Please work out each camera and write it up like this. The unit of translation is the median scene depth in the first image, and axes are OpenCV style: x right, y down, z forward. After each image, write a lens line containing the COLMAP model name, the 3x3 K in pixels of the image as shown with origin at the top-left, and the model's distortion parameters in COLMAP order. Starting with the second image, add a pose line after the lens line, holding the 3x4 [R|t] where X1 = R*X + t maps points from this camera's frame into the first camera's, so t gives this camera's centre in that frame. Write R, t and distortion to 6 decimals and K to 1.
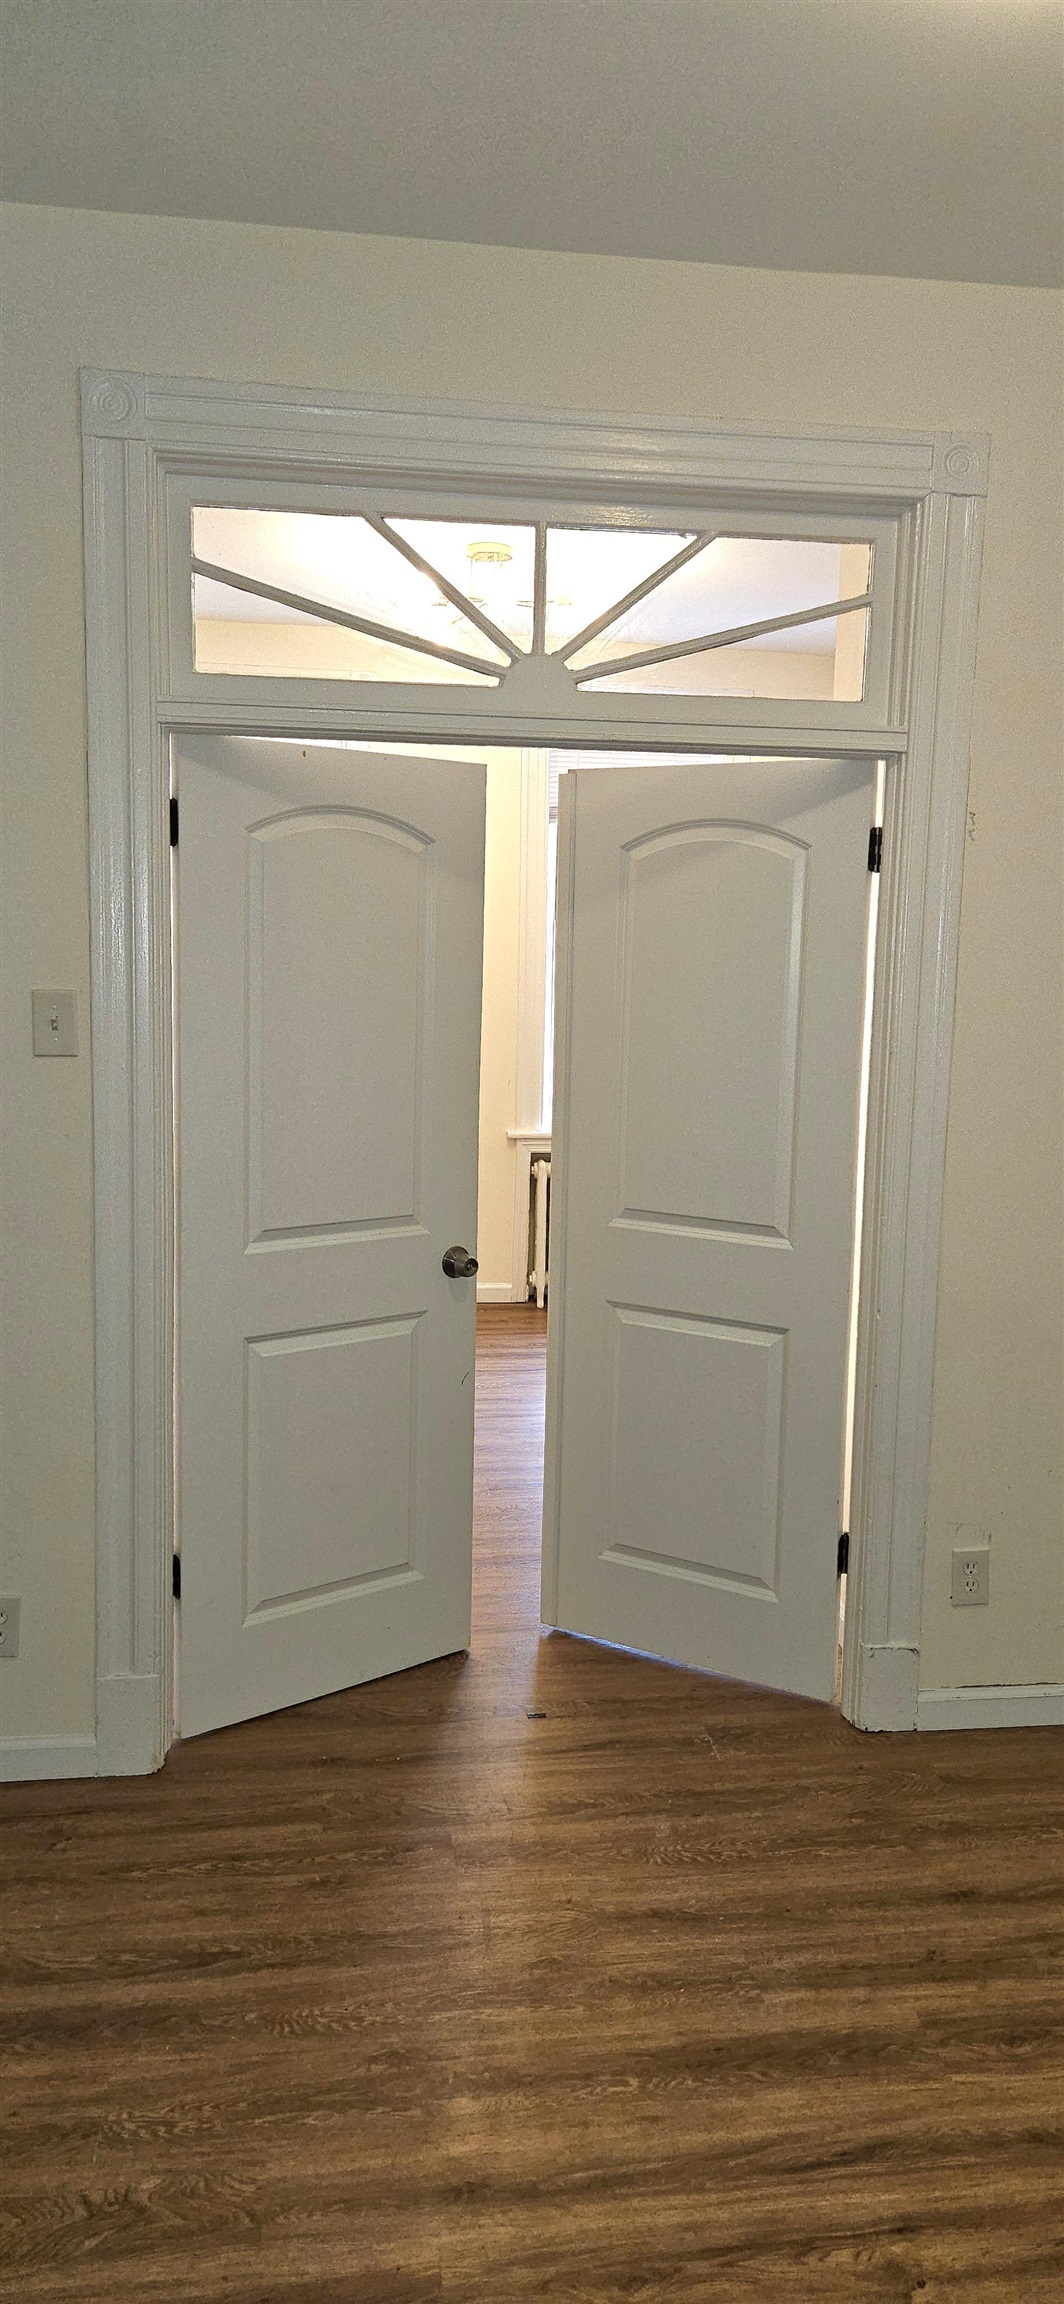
lens RADIAL K [[1531.9, 0, 512.3], [0, 1531.9, 1122.3], [0, 0, 1]] dist [0.083160, -0.068060]
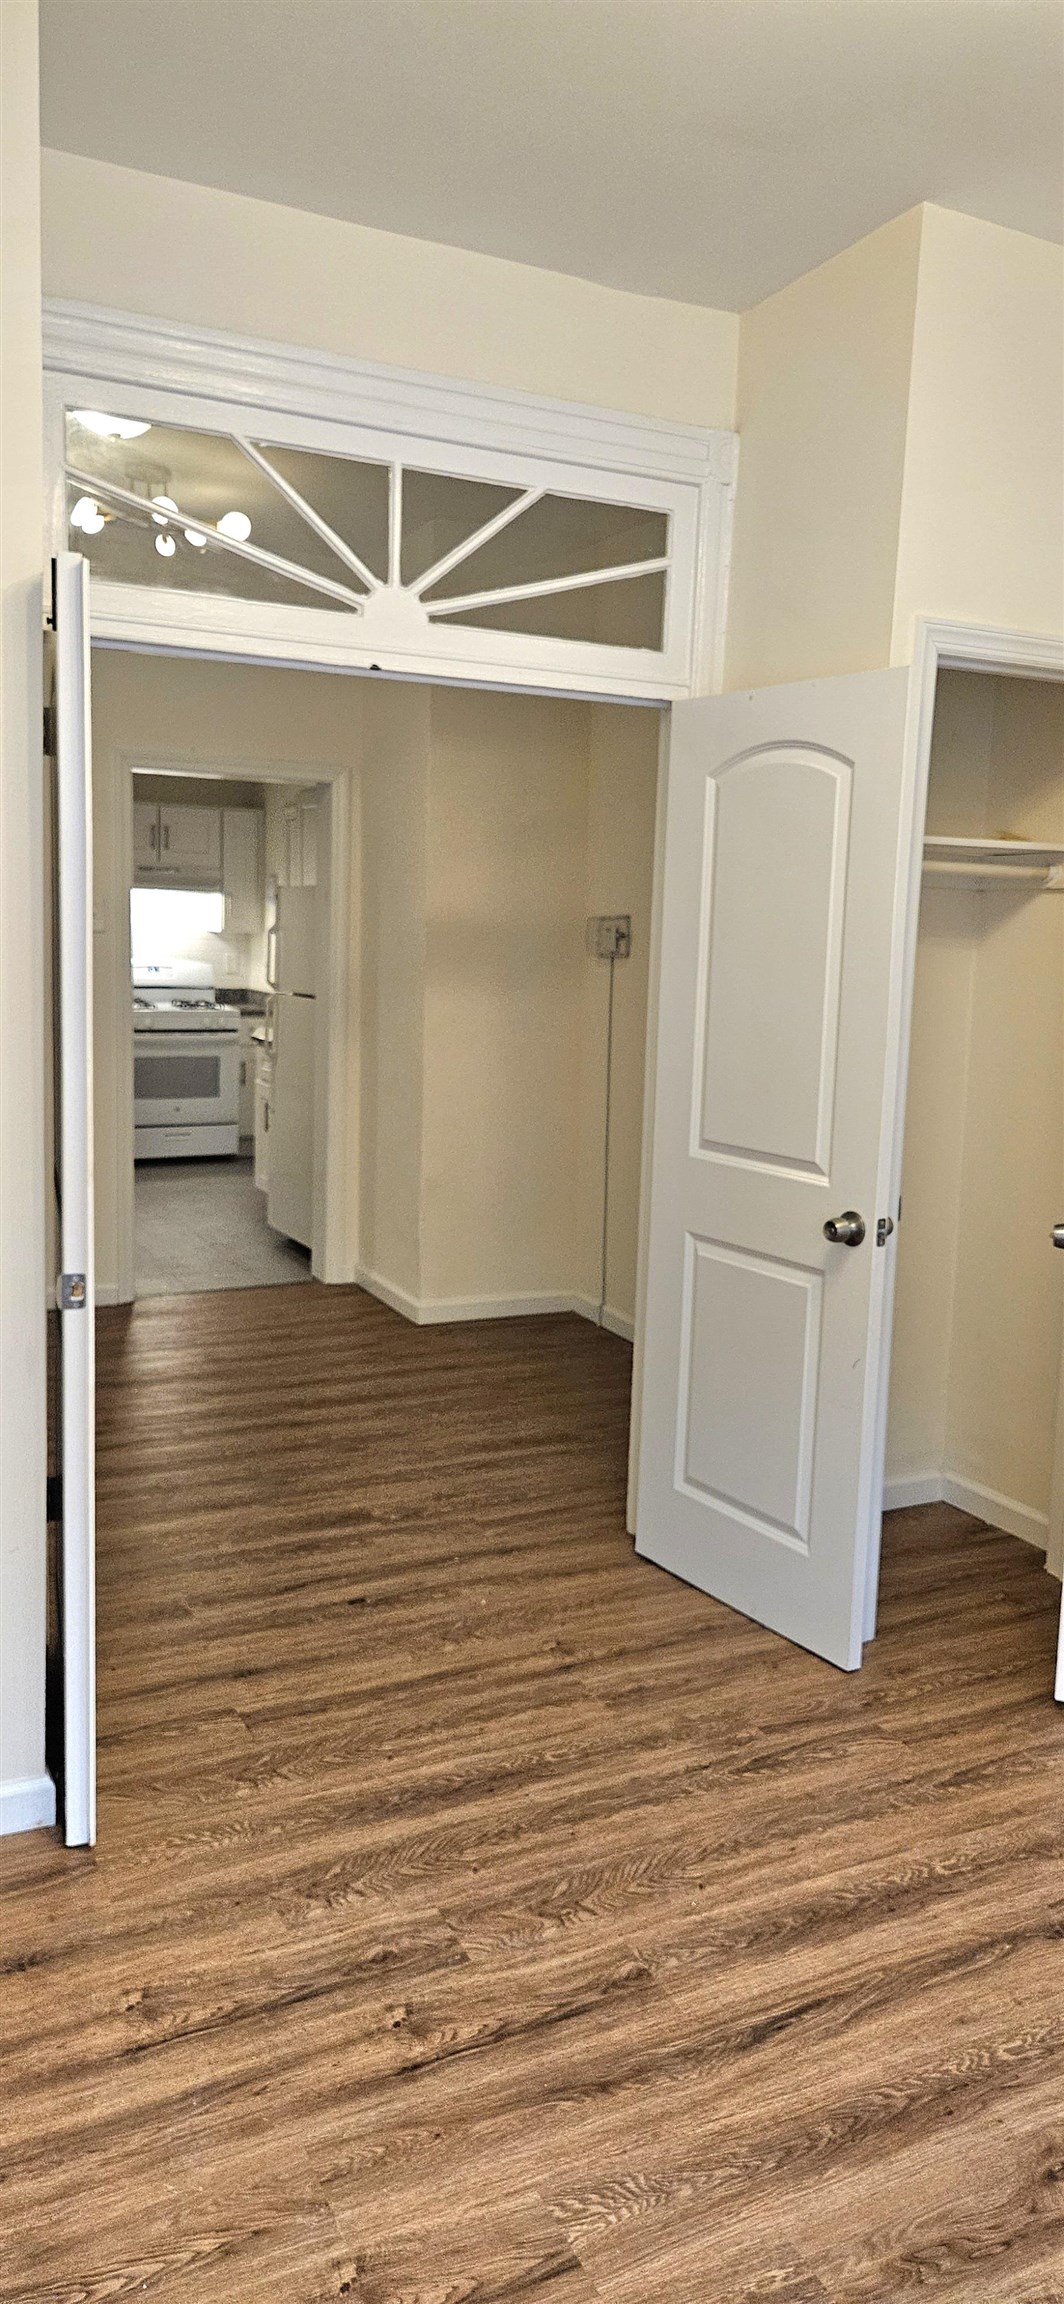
lens RADIAL K [[1528.2, 0, 517.6], [0, 1528.2, 1129.0], [0, 0, 1]] dist [0.087268, -0.072236]
pose [[-0.942797, -0.004458, -0.333337, 0.315325], [-0.088993, 0.966989, 0.238771, -0.222222], [0.321269, 0.254778, -0.912072, 2.282892]]
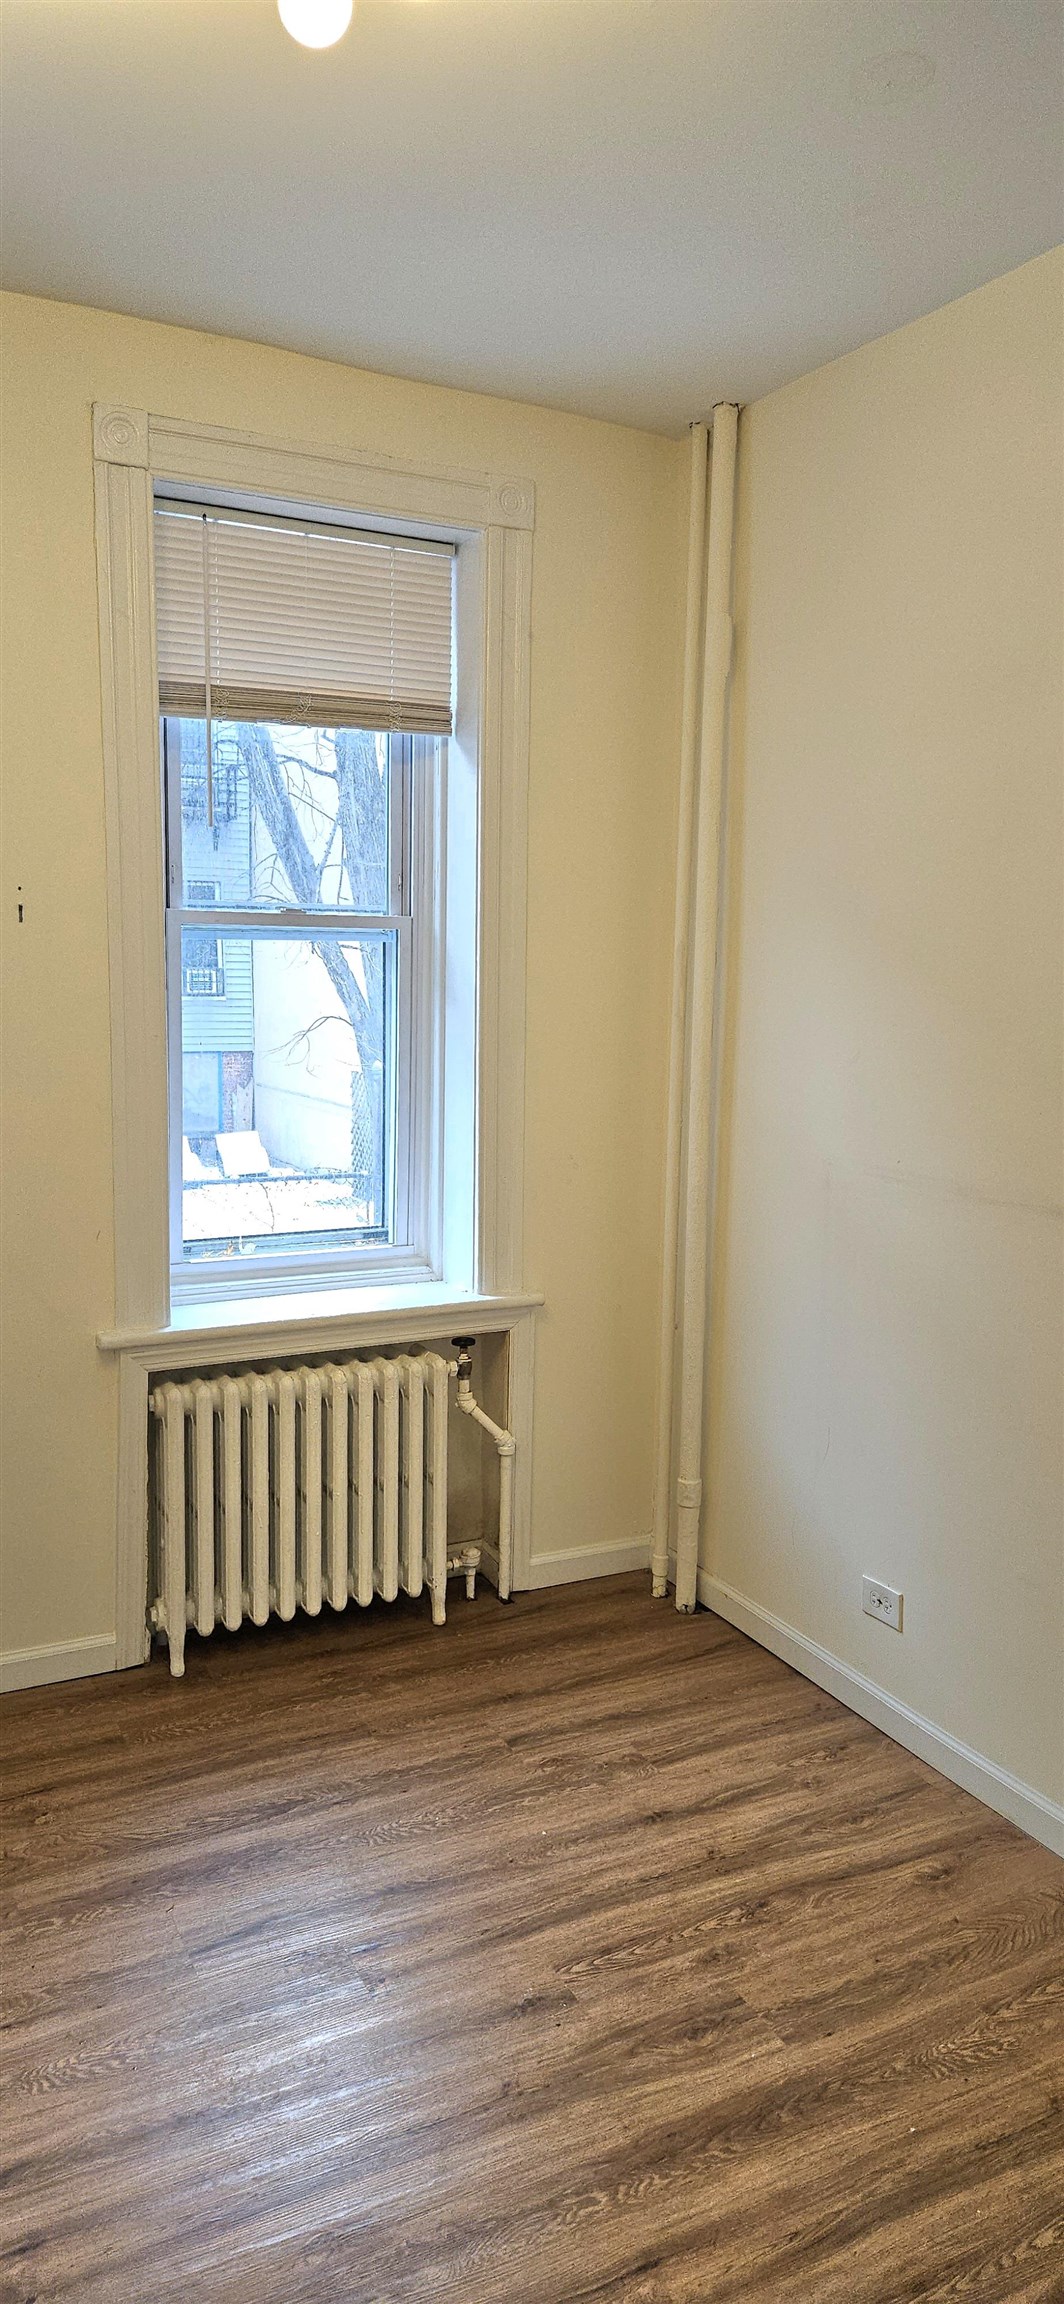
lens RADIAL K [[1532.9, 0, 511.2], [0, 1532.9, 1148.2], [0, 0, 1]] dist [0.074565, -0.065331]
pose [[0.941682, -0.046822, 0.333230, -0.100499], [0.043693, 0.998902, 0.016881, -0.138467], [-0.333655, -0.001336, 0.942694, 1.189964]]
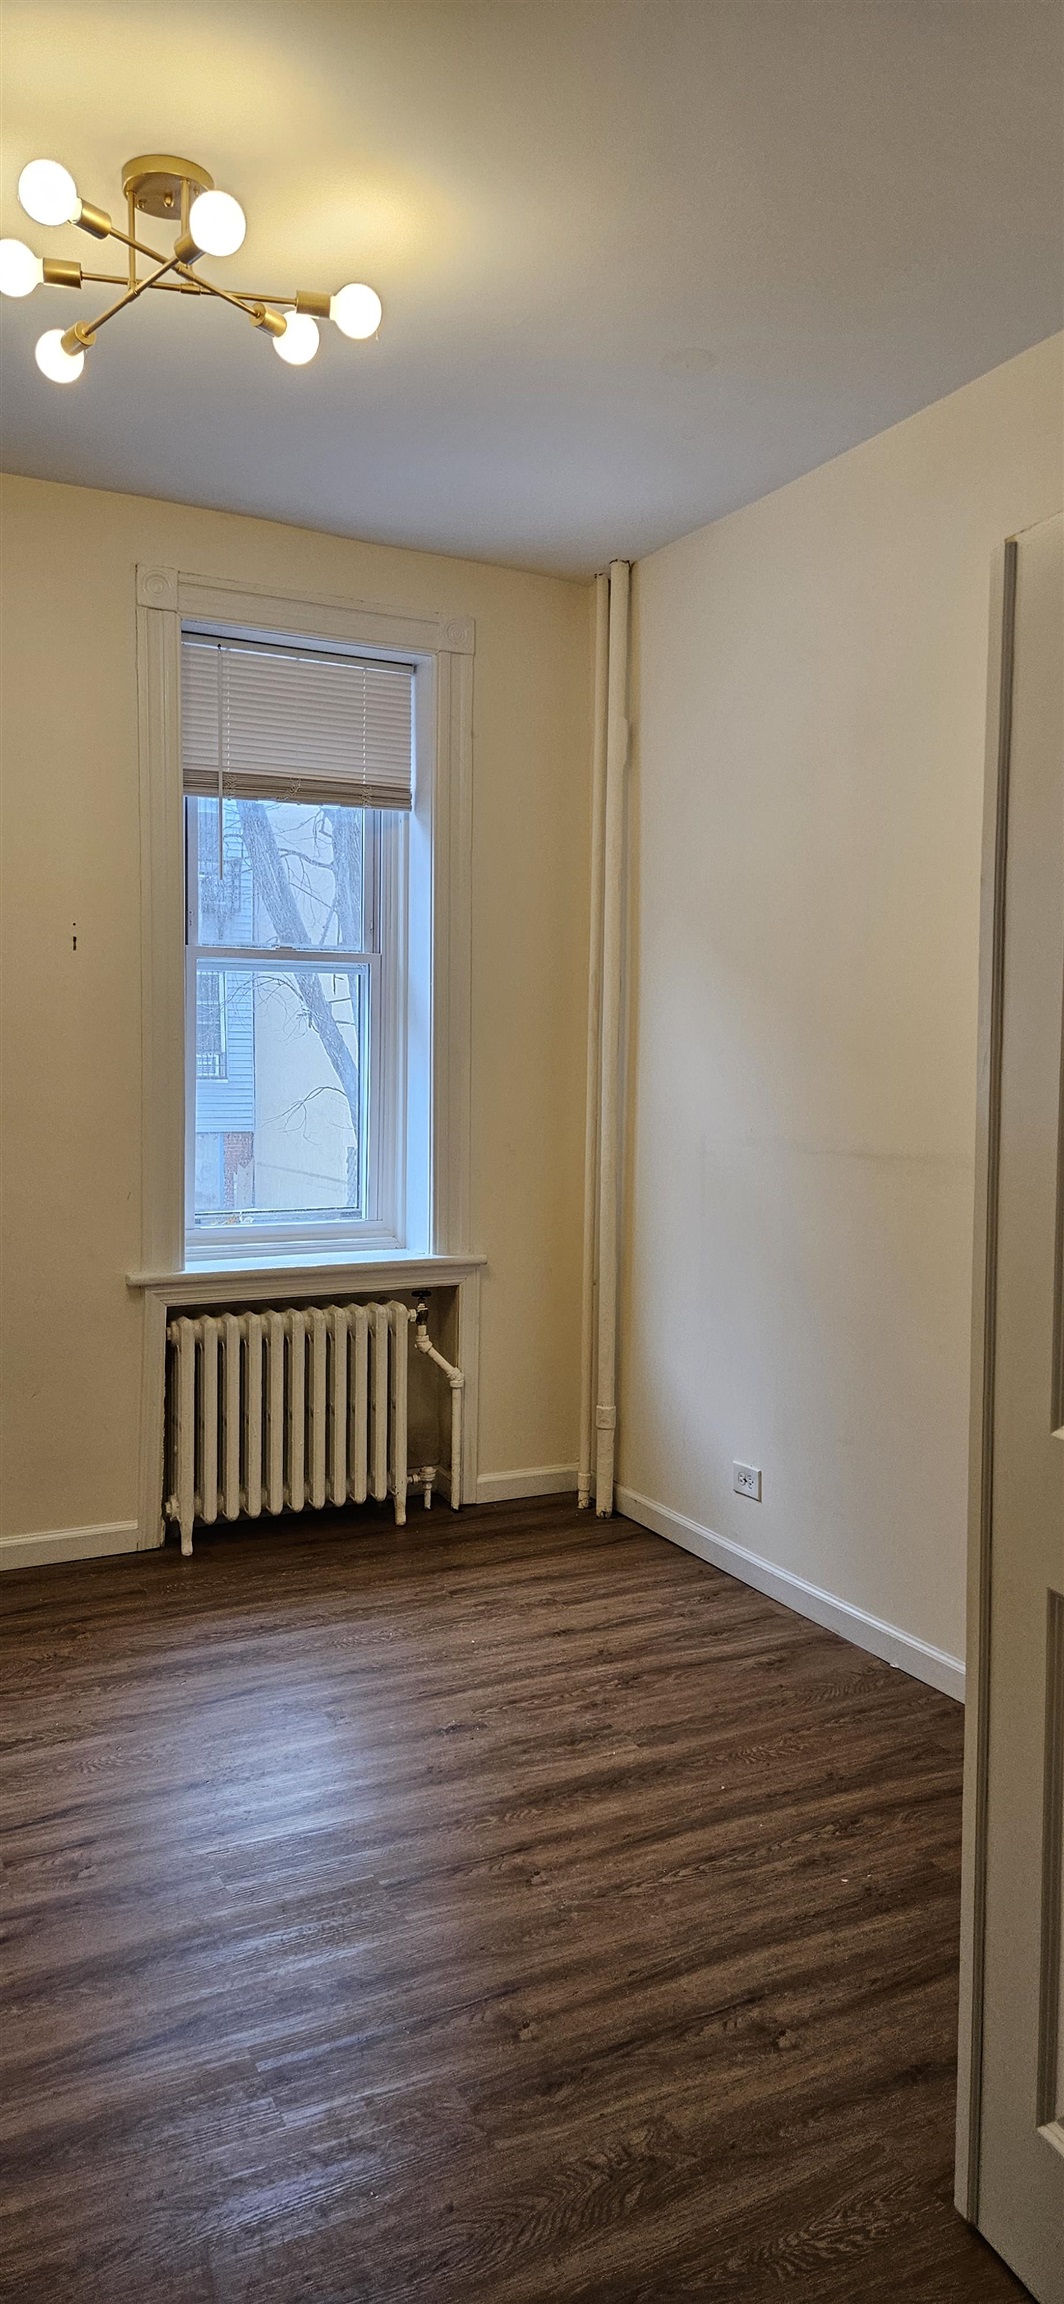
lens RADIAL K [[1531.9, 0, 512.3], [0, 1531.9, 1122.3], [0, 0, 1]] dist [0.083160, -0.068060]
pose [[0.941384, -0.024661, 0.336434, -0.160834], [0.047945, 0.996981, -0.061077, -0.024782], [-0.333912, 0.073627, 0.939724, 0.863222]]
